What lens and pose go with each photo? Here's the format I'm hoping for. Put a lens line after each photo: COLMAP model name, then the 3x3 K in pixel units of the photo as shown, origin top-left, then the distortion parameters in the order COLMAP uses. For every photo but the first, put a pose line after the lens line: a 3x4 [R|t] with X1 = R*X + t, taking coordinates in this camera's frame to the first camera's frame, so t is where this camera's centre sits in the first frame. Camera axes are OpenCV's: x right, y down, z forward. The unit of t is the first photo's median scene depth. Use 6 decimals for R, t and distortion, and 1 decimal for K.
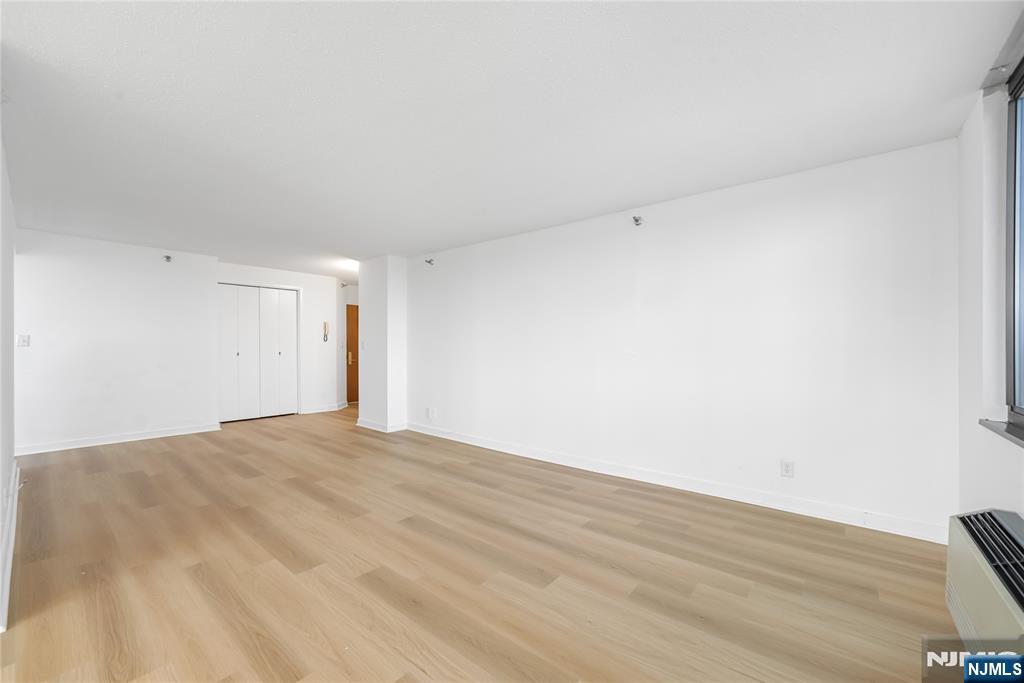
lens RADIAL K [[409.7, 0, 508.7], [0, 409.7, 346.9], [0, 0, 1]] dist [-0.017730, -0.000080]
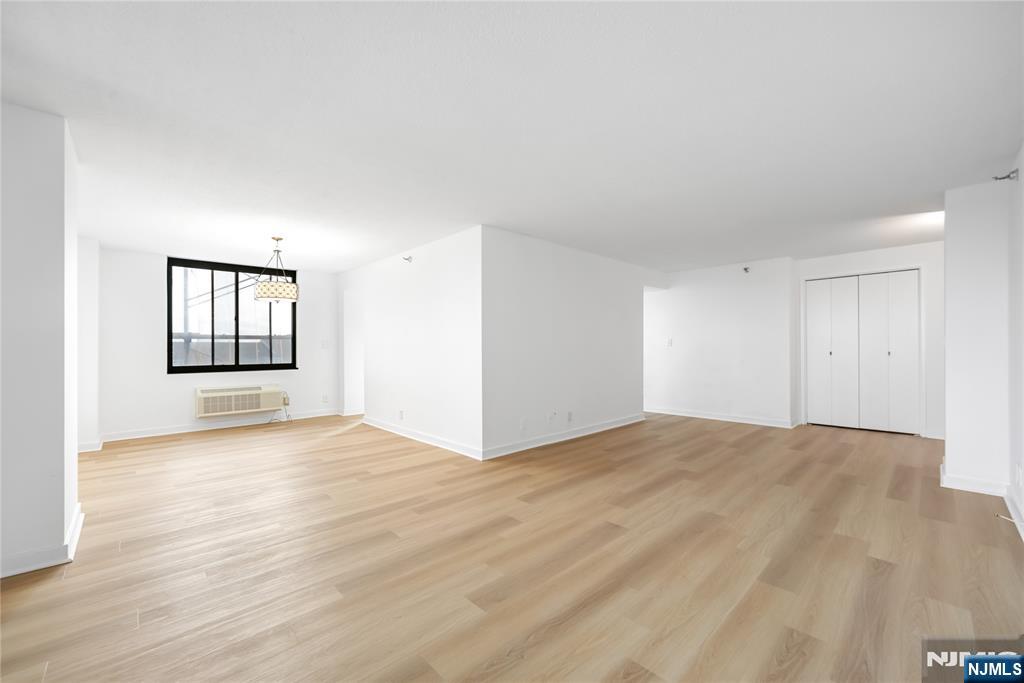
lens RADIAL K [[409.7, 0, 514.9], [0, 409.7, 346.9], [0, 0, 1]] dist [-0.017730, -0.000080]
pose [[-0.101746, 0.000647, -0.994810, 0.688272], [0.005369, 0.999986, 0.000102, -0.001248], [0.994796, -0.005331, -0.101748, 0.809452]]
